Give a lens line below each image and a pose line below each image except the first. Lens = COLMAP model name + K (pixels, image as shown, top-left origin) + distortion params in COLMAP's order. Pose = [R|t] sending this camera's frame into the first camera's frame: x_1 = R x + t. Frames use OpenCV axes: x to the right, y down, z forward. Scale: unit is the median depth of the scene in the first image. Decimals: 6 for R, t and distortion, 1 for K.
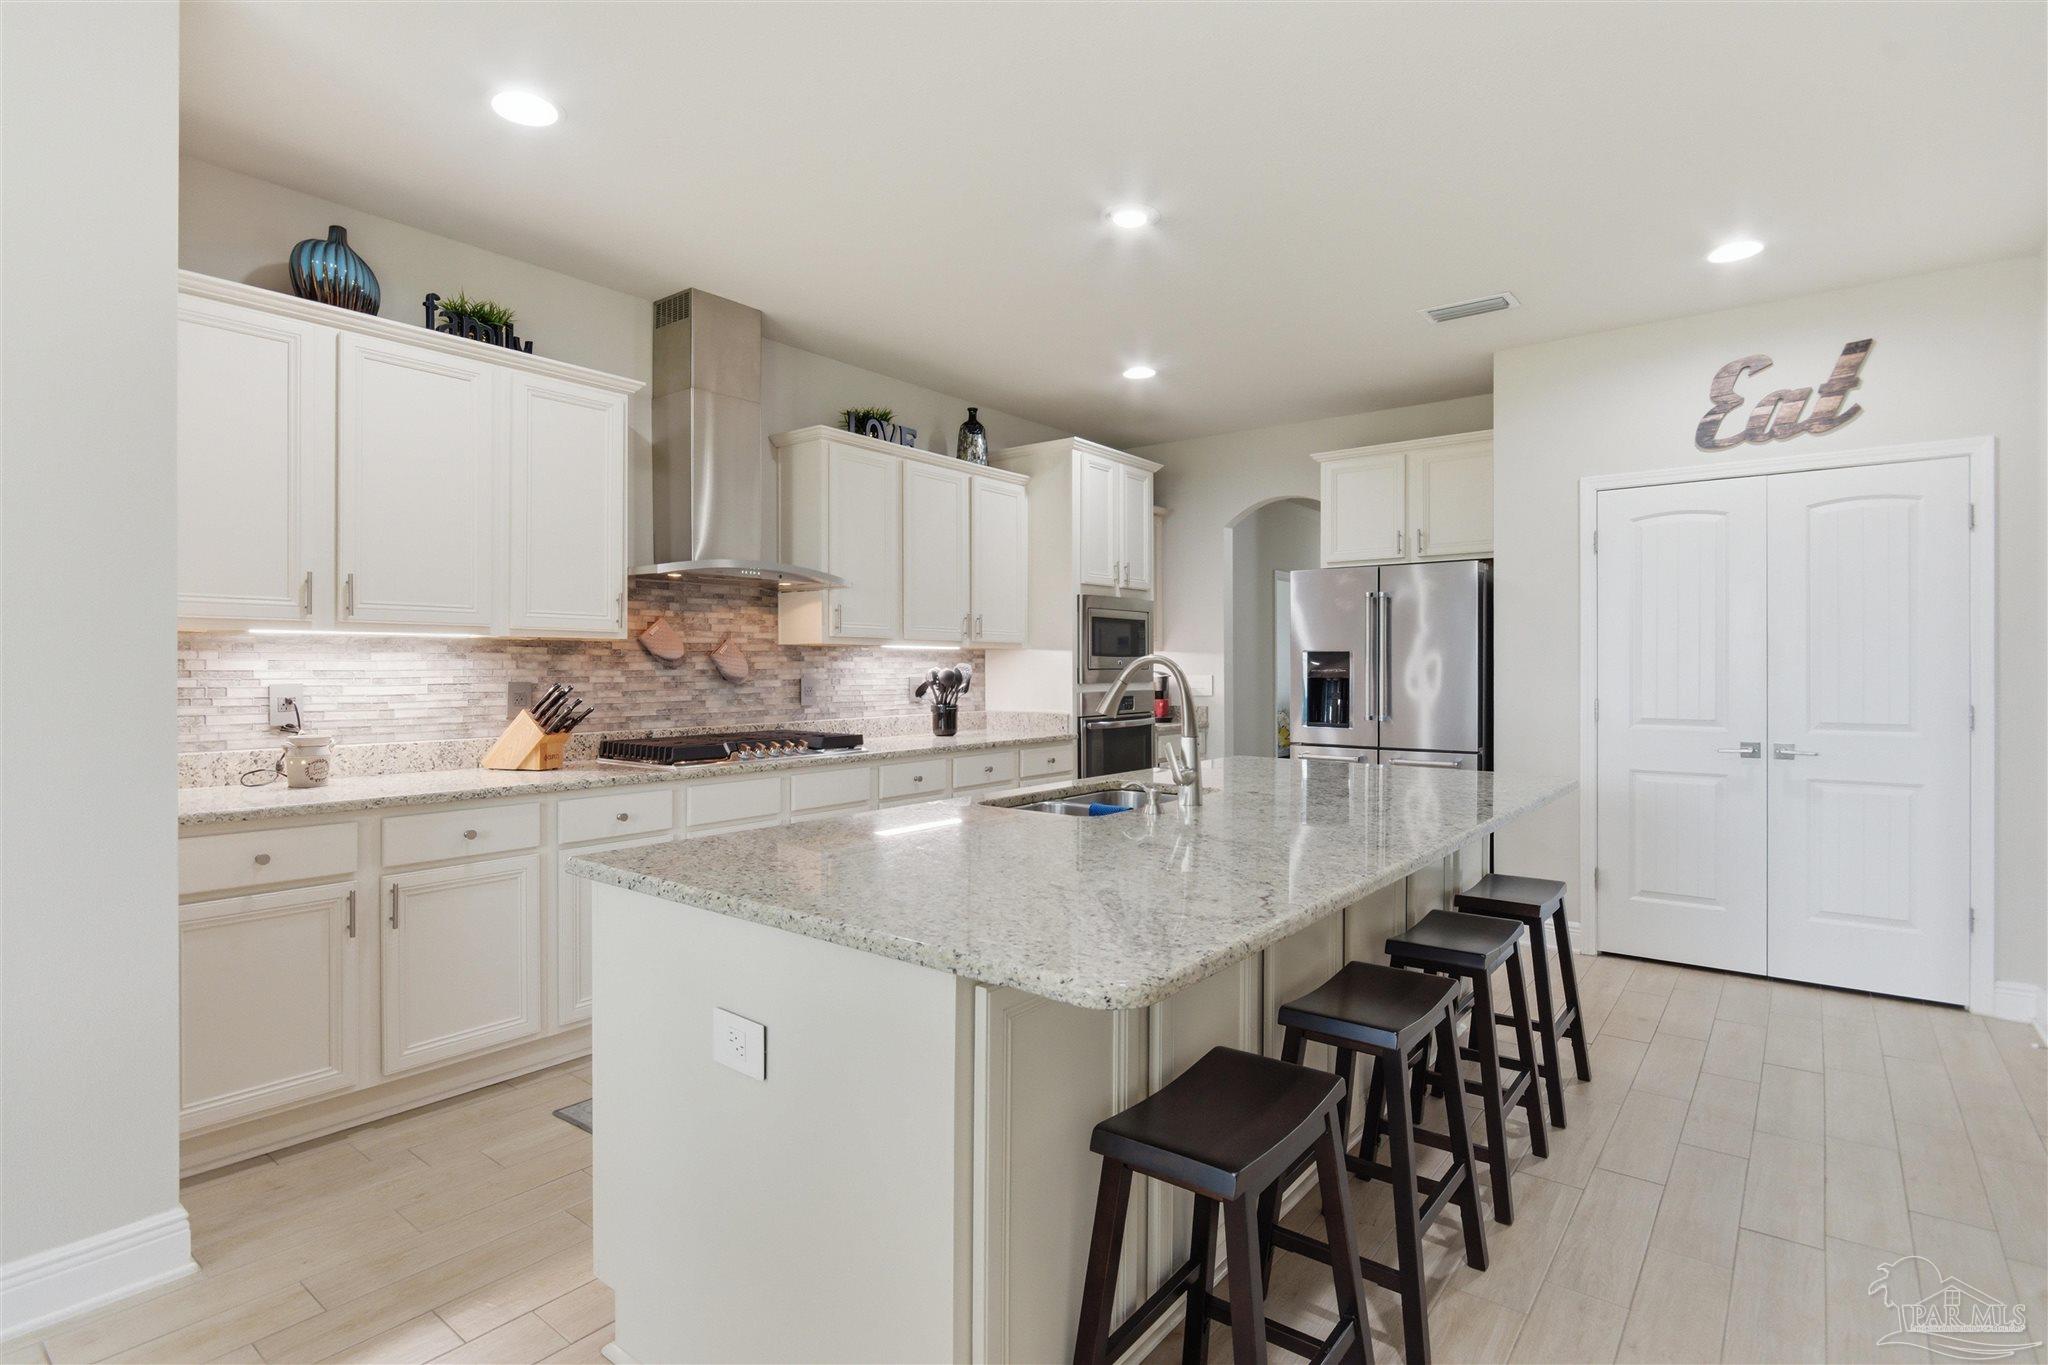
lens RADIAL K [[1004.5, 0, 1009.5], [0, 1004.5, 673.9], [0, 0, 1]] dist [0.004913, -0.000684]
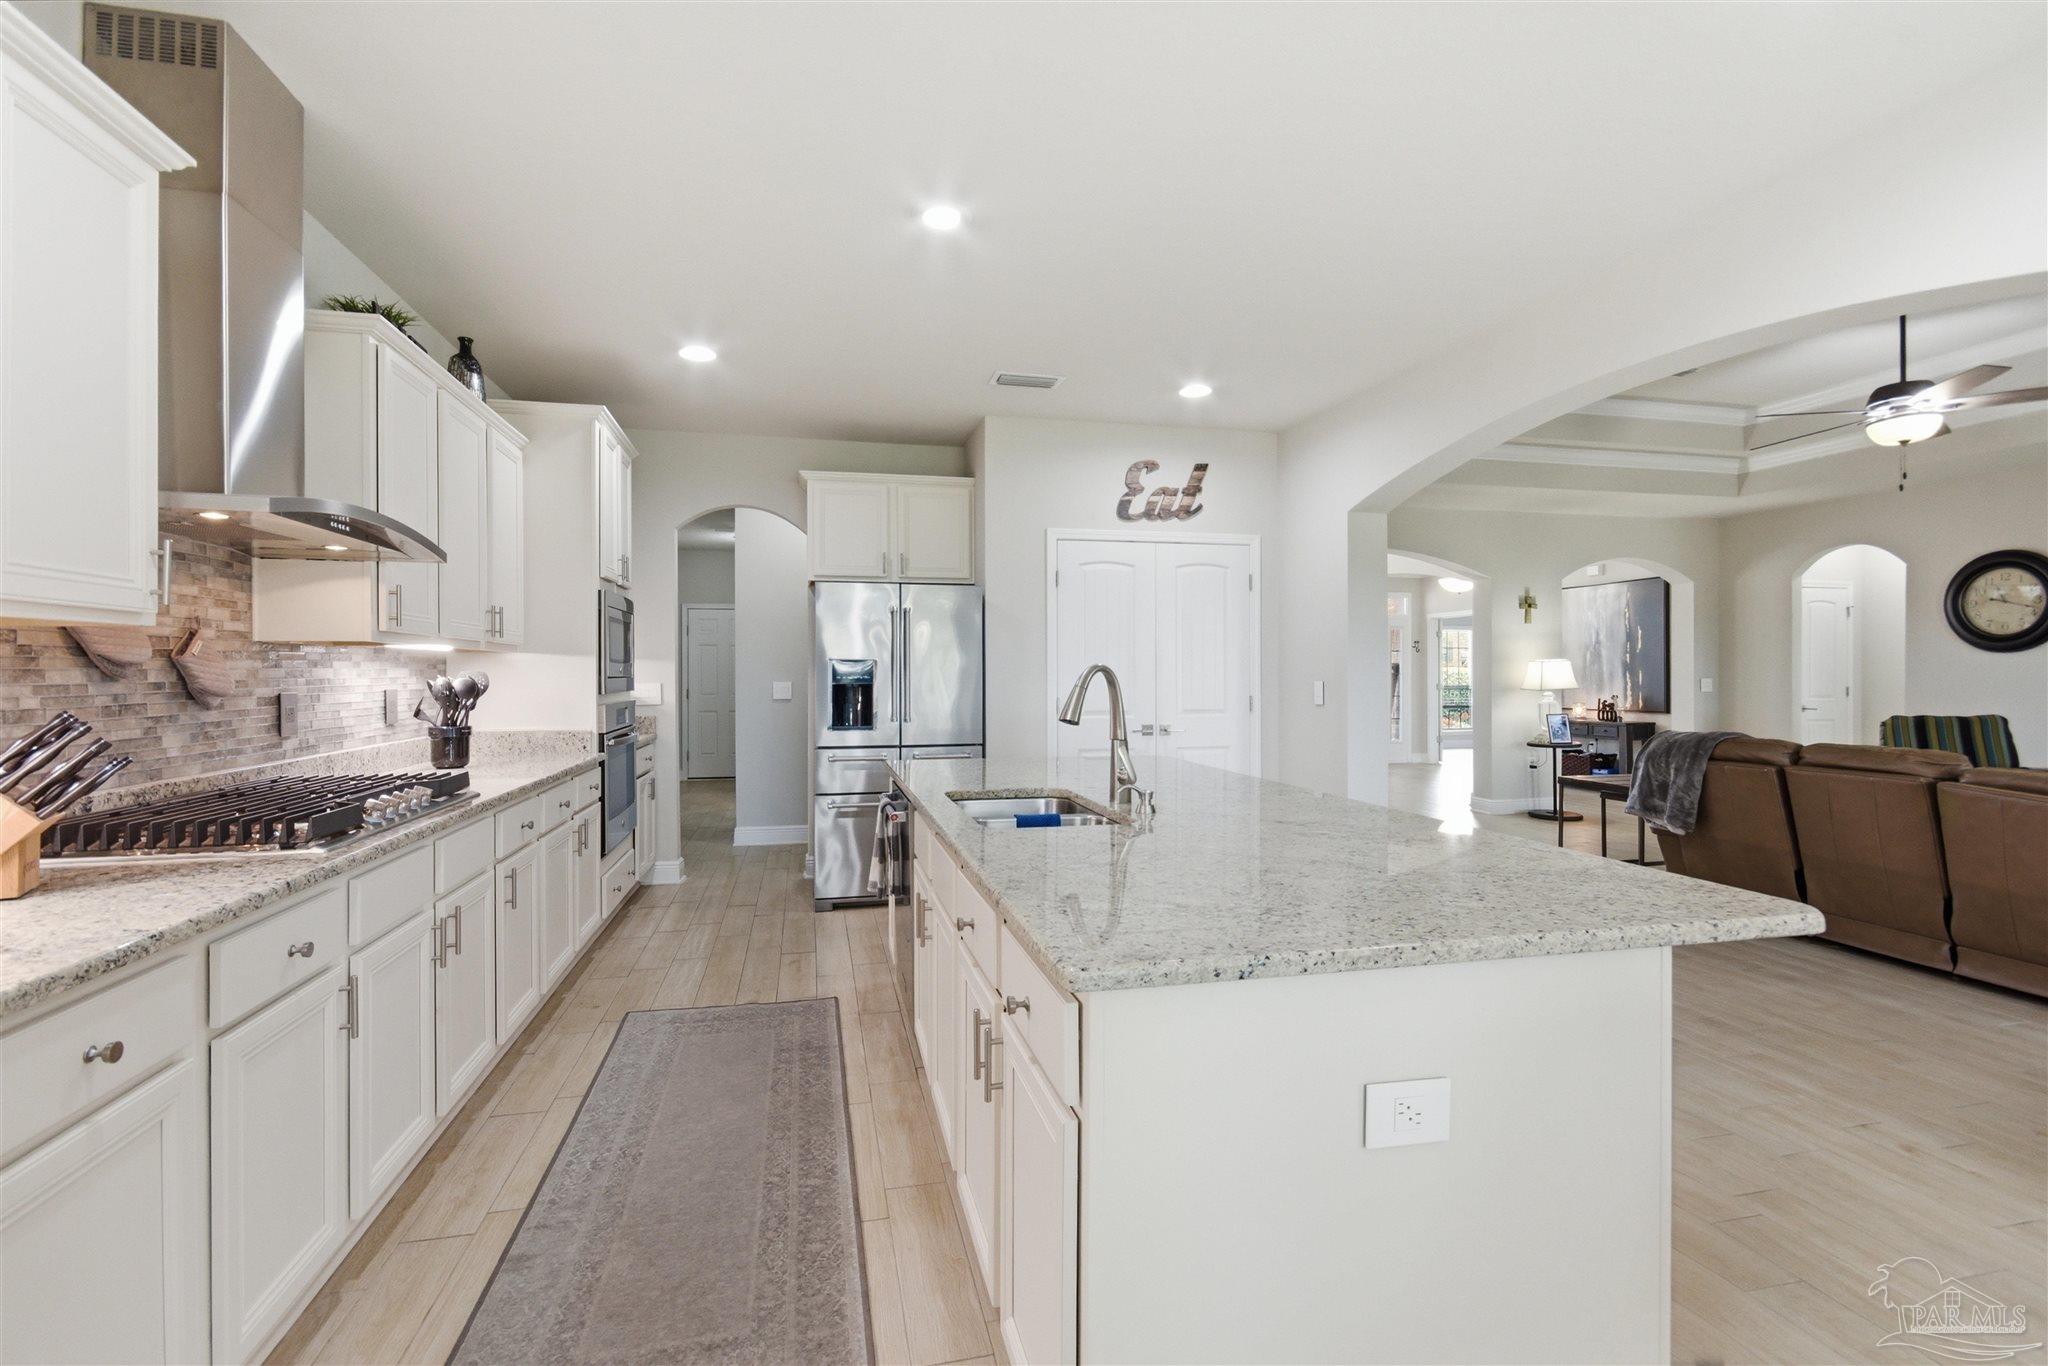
lens RADIAL K [[934.9, 0, 1021.9], [0, 934.9, 670.3], [0, 0, 1]] dist [0.006364, 0.000282]
pose [[0.626873, -0.000445, 0.779121, -0.416416], [0.008220, 0.999948, -0.006043, -0.003796], [-0.779078, 0.010193, 0.626844, 0.283581]]
